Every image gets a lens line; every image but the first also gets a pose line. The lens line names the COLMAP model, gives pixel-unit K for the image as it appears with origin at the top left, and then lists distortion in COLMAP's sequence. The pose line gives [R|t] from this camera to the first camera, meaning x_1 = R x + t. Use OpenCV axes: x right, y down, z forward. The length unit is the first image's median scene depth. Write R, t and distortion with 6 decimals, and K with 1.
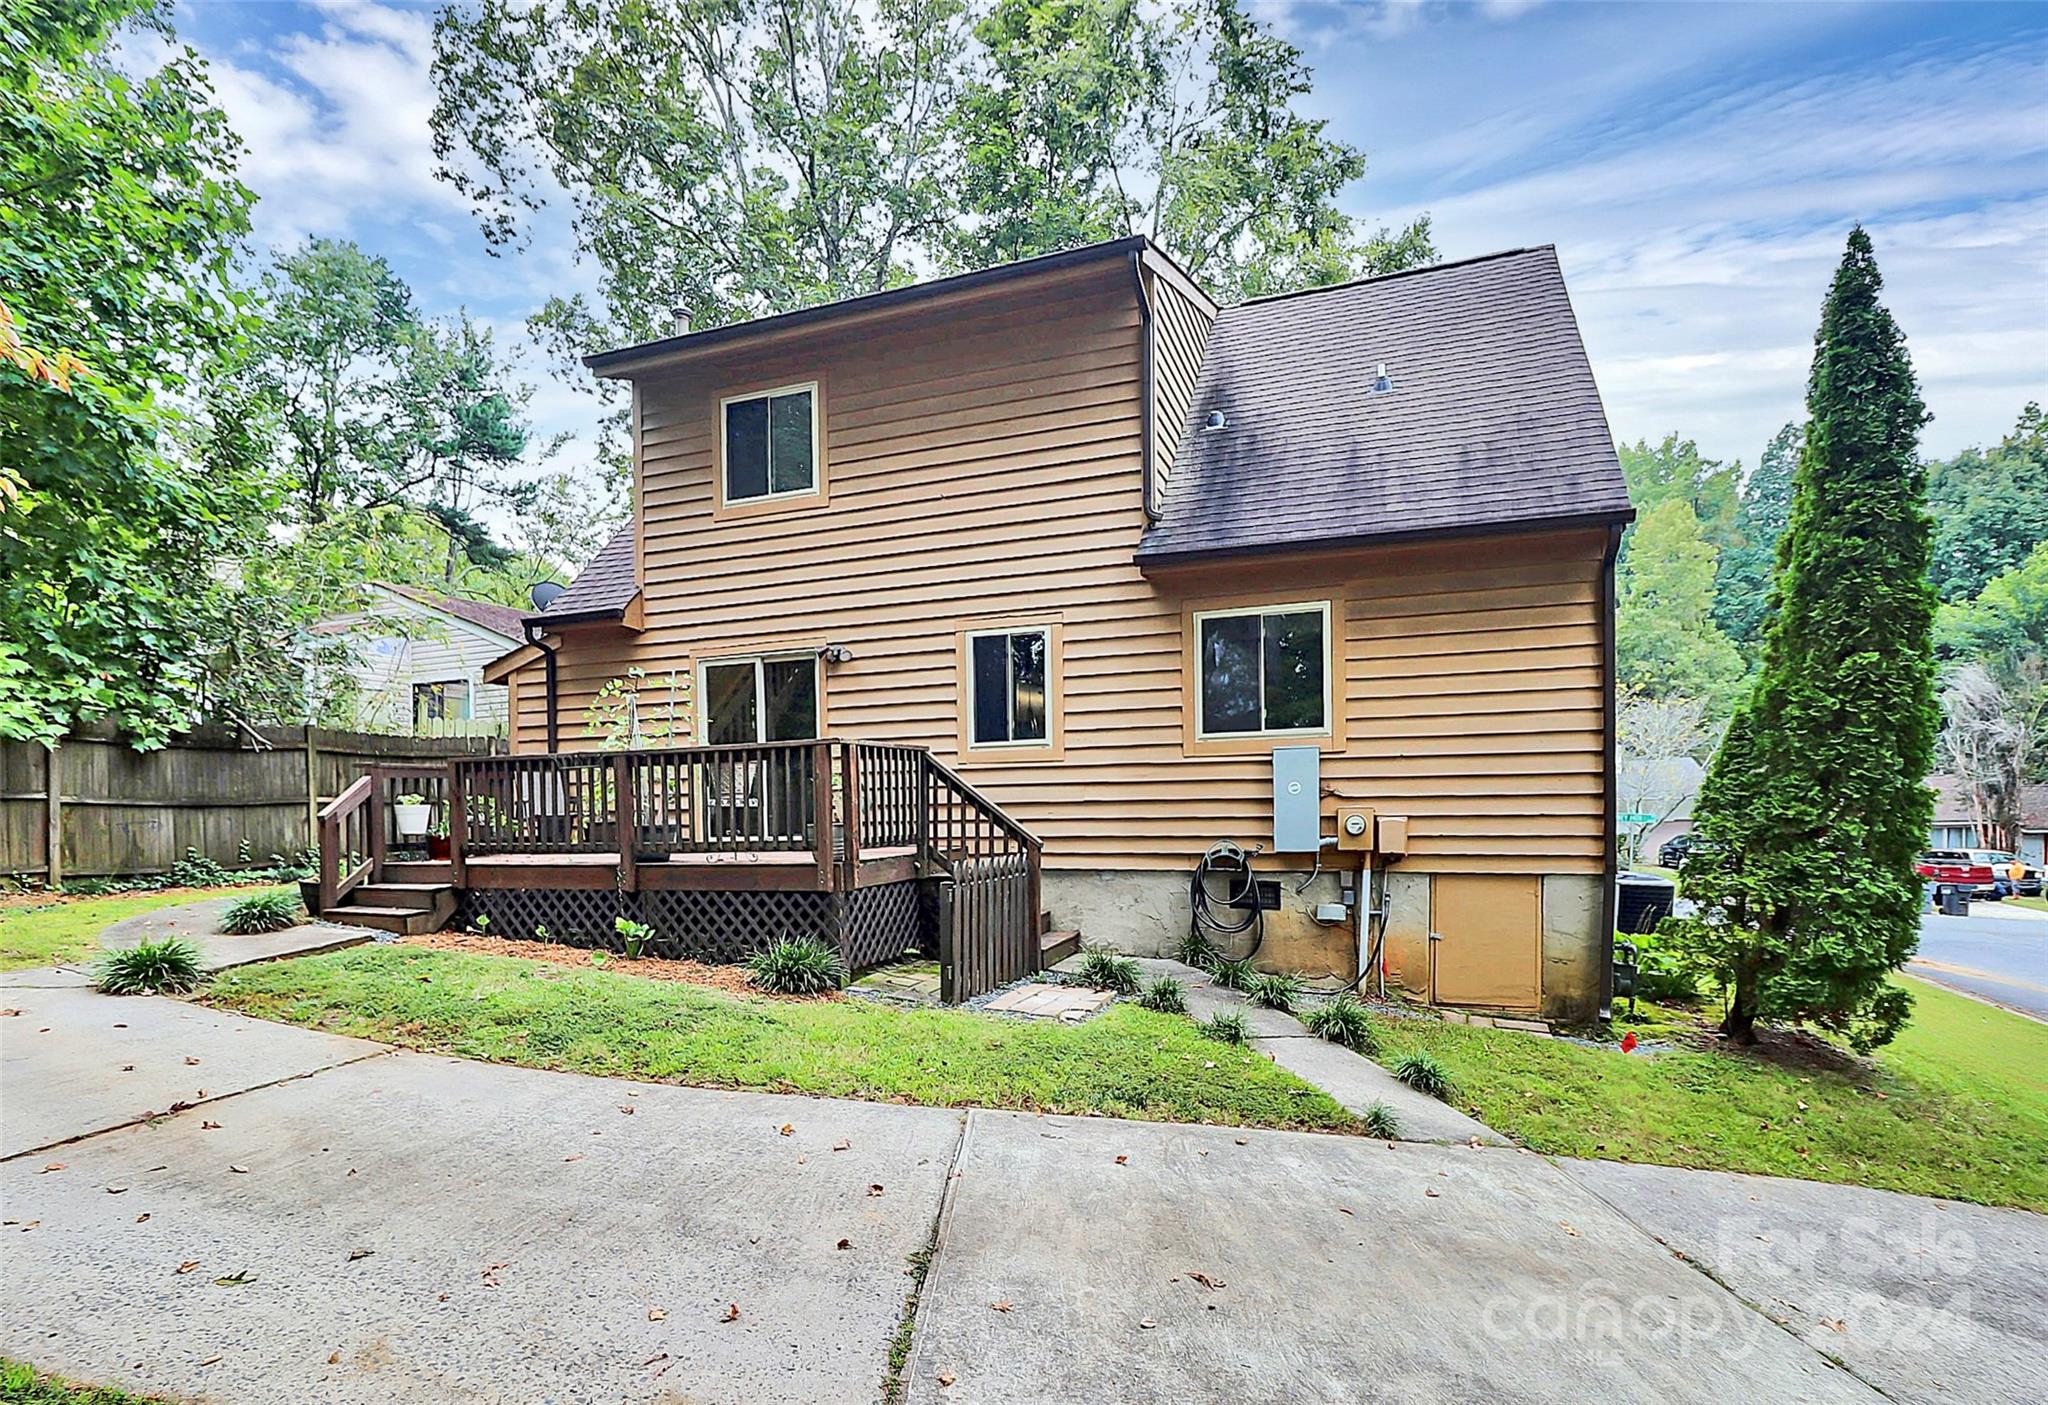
lens RADIAL K [[1012.9, 0, 988.2], [0, 1012.9, 801.7], [0, 0, 1]] dist [-0.017186, -0.000946]
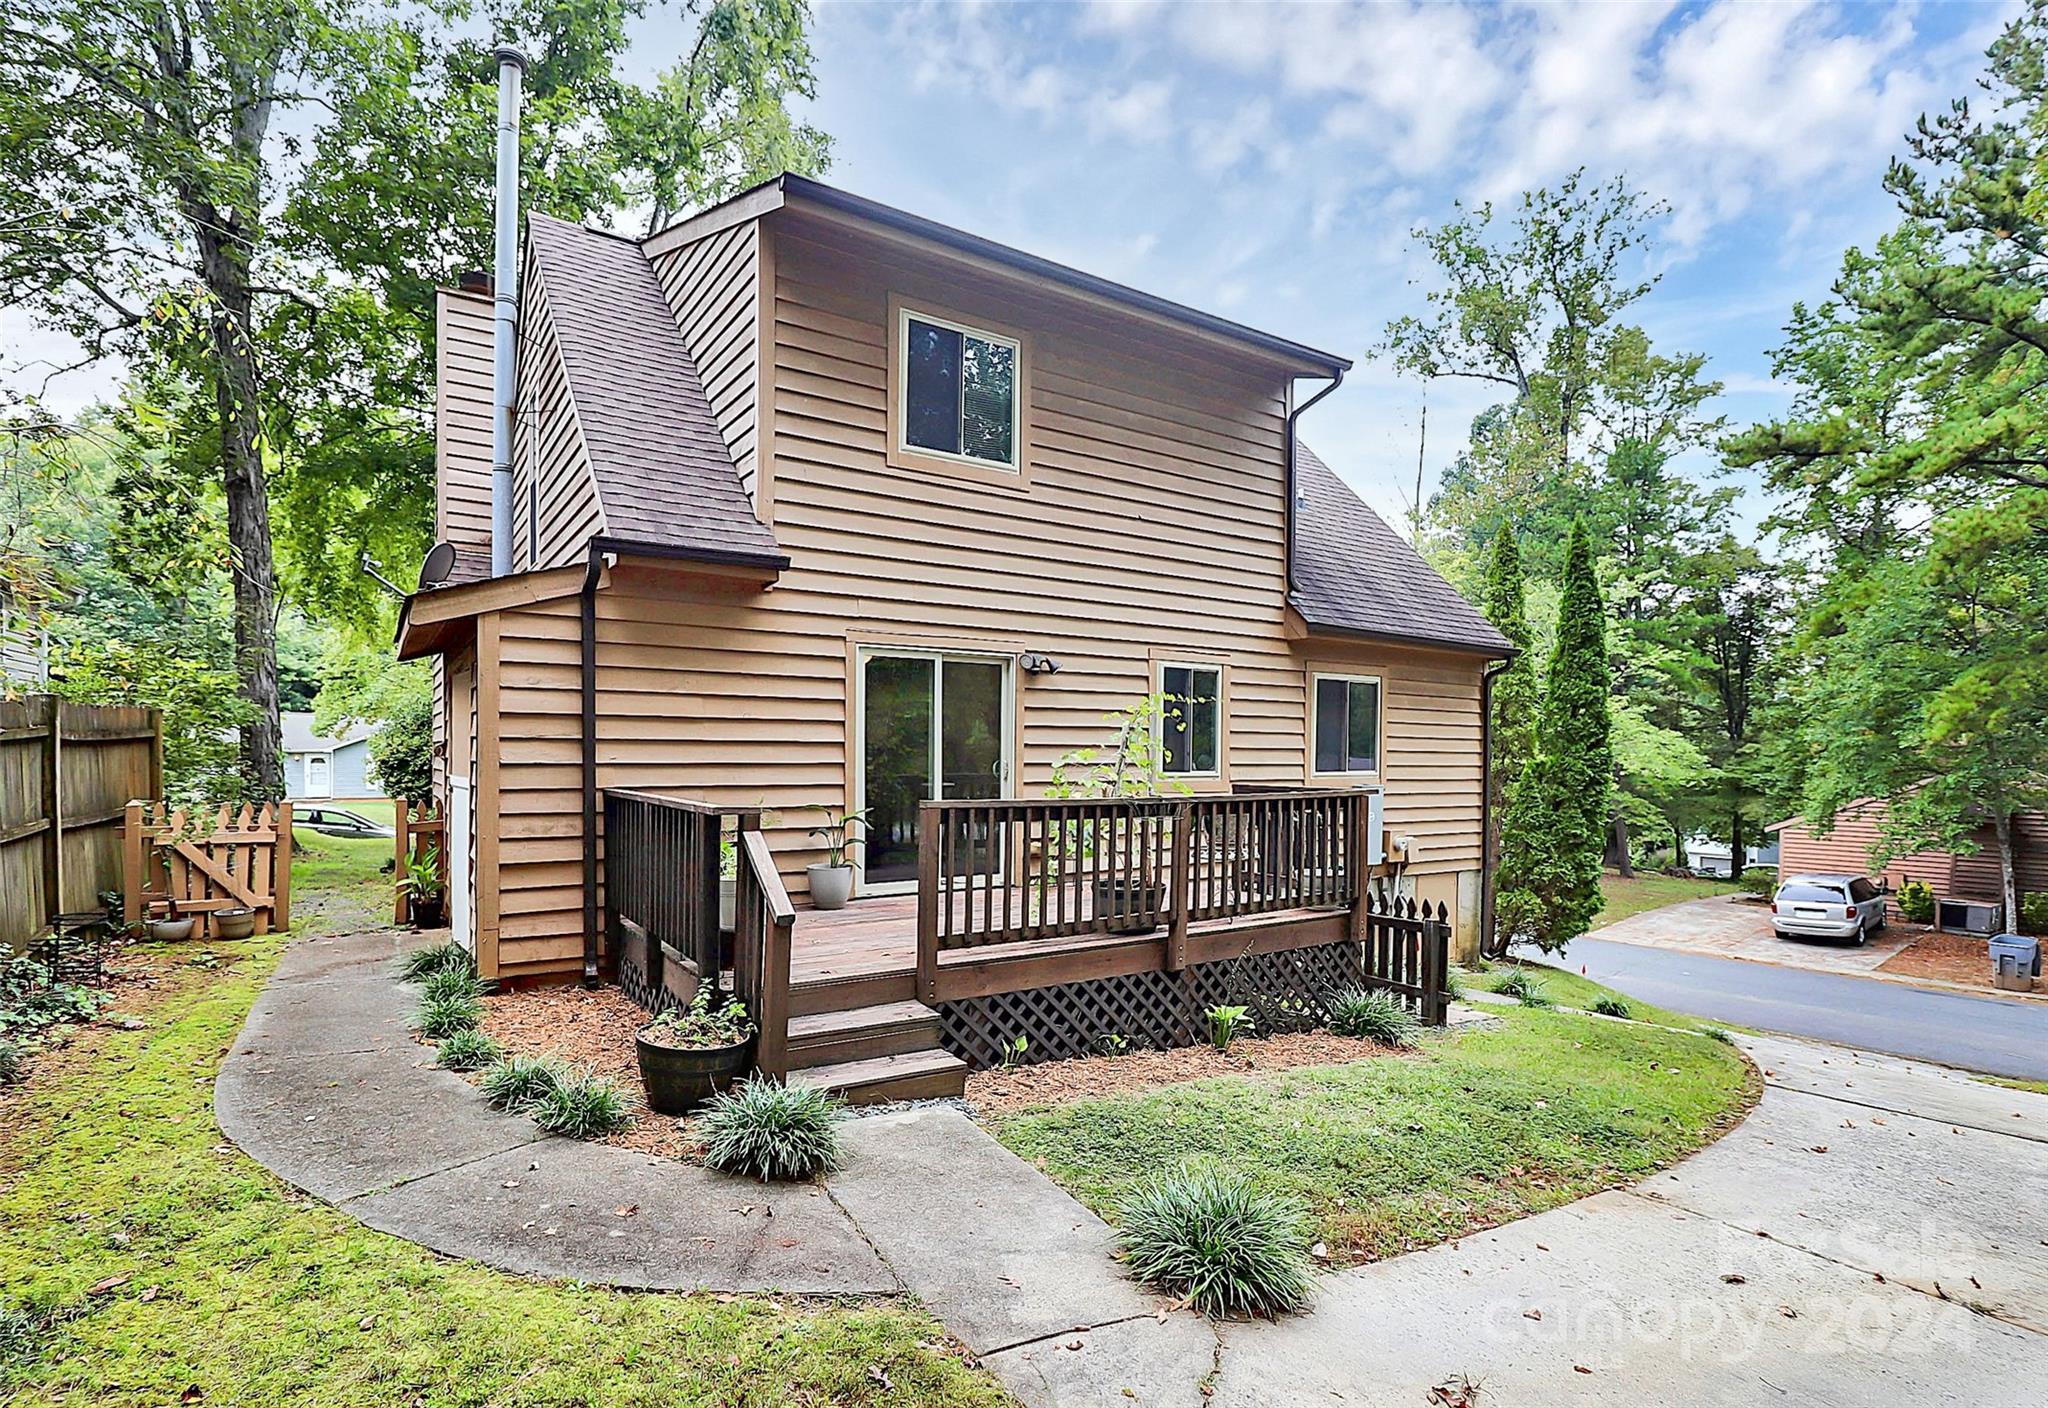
lens RADIAL K [[1012.9, 0, 1053.1], [0, 1012.9, 765.7], [0, 0, 1]] dist [-0.017186, -0.000946]
pose [[0.572964, 0.016427, 0.819416, -0.899333], [-0.016952, 0.999823, -0.008190, -0.054689], [-0.819405, -0.009198, 0.573141, 0.516204]]
